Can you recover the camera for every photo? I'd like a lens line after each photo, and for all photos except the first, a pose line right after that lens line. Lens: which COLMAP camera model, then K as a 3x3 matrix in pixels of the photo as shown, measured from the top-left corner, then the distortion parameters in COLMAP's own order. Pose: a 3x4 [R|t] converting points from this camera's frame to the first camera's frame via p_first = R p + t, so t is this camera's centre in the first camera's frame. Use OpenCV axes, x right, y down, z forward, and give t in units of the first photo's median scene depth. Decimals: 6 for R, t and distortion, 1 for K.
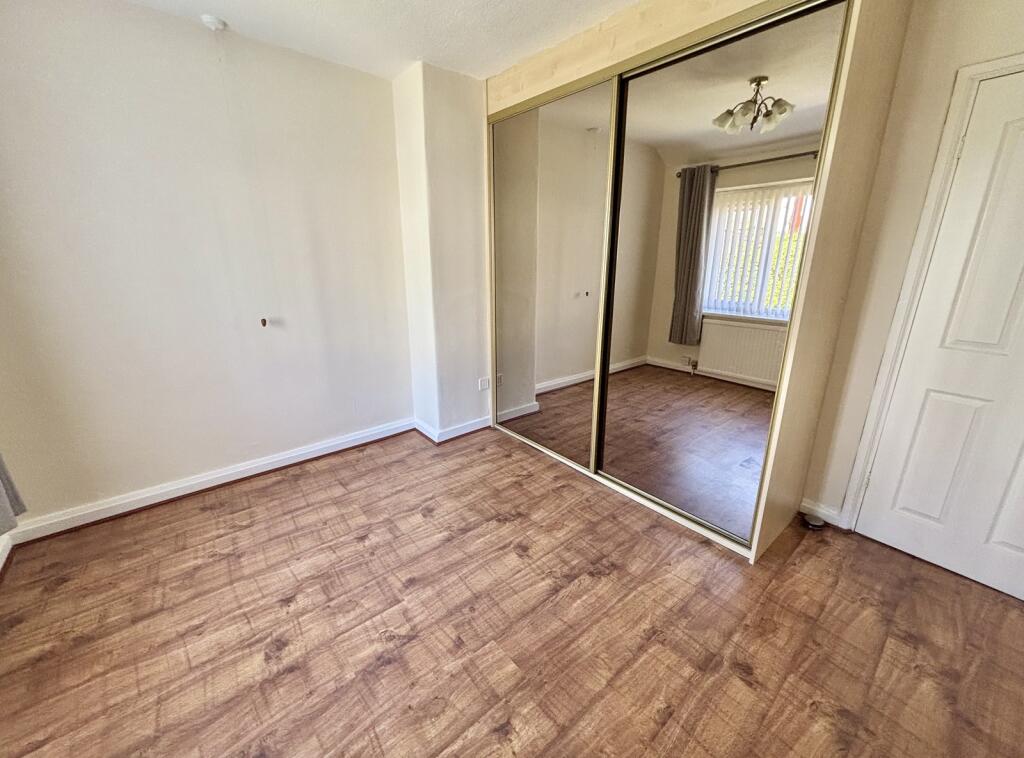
lens RADIAL K [[411.7, 0, 515.3], [0, 411.7, 367.9], [0, 0, 1]] dist [0.000990, 0.000277]
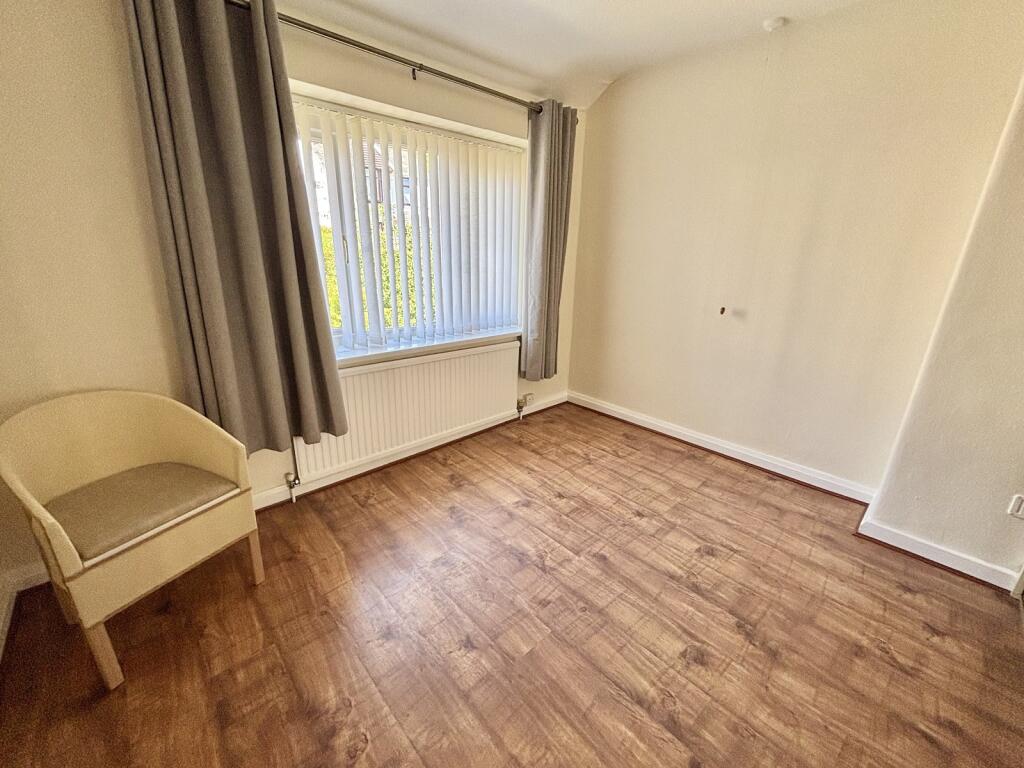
lens RADIAL K [[414.7, 0, 512.3], [0, 414.7, 382.3], [0, 0, 1]] dist [0.000416, -0.000010]
pose [[0.058164, 0.311430, -0.948487, 0.534750], [-0.293659, 0.913398, 0.281901, -0.104511], [0.954139, 0.262136, 0.144581, 0.466576]]
